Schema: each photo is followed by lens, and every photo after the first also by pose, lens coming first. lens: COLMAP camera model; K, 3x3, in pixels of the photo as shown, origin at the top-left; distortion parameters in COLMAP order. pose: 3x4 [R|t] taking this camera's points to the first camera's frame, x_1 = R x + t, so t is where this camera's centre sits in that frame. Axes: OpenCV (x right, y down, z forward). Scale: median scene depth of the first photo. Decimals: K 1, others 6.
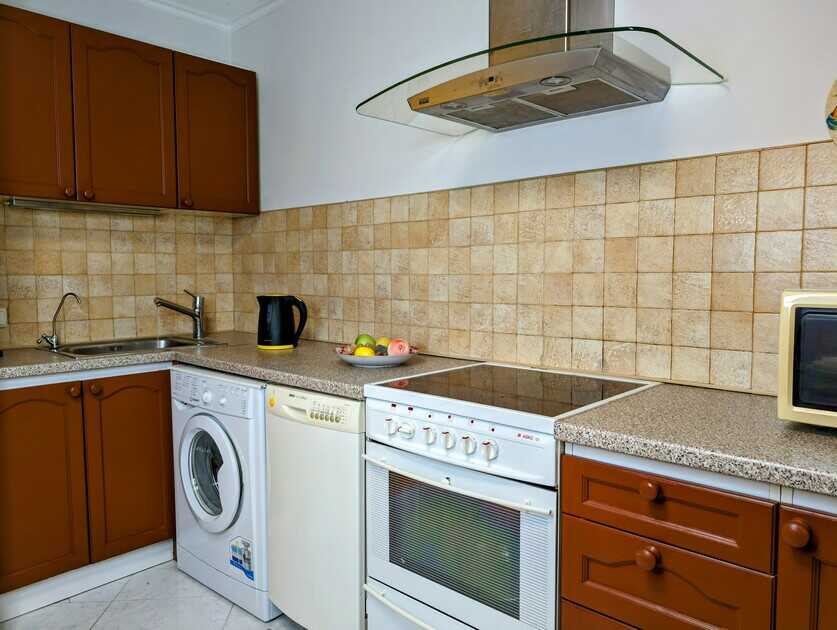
lens RADIAL K [[603.3, 0, 424.3], [0, 603.3, 313.7], [0, 0, 1]] dist [0.023042, -0.022188]
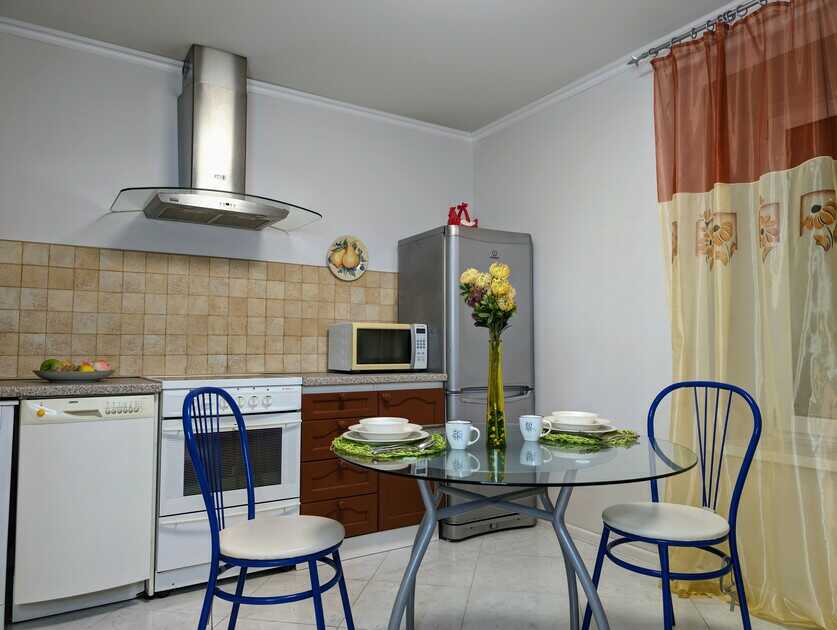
lens RADIAL K [[603.3, 0, 430.4], [0, 603.3, 313.9], [0, 0, 1]] dist [0.023042, -0.022188]
pose [[0.226419, 0.065679, 0.971813, -1.183331], [0.066307, 0.994370, -0.082652, 0.102508], [-0.971771, 0.083152, 0.220789, 0.029380]]
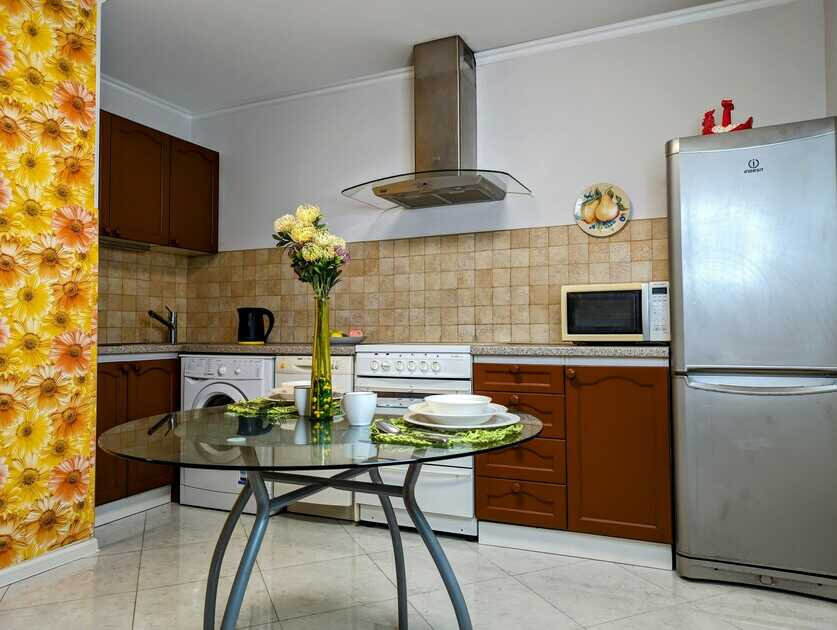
lens RADIAL K [[603.3, 0, 419.9], [0, 603.3, 318.8], [0, 0, 1]] dist [0.023042, -0.022188]
pose [[0.950496, 0.007683, 0.310643, -0.401027], [0.021607, 0.995641, -0.090735, 0.174551], [-0.309986, 0.092955, 0.946186, -0.630936]]
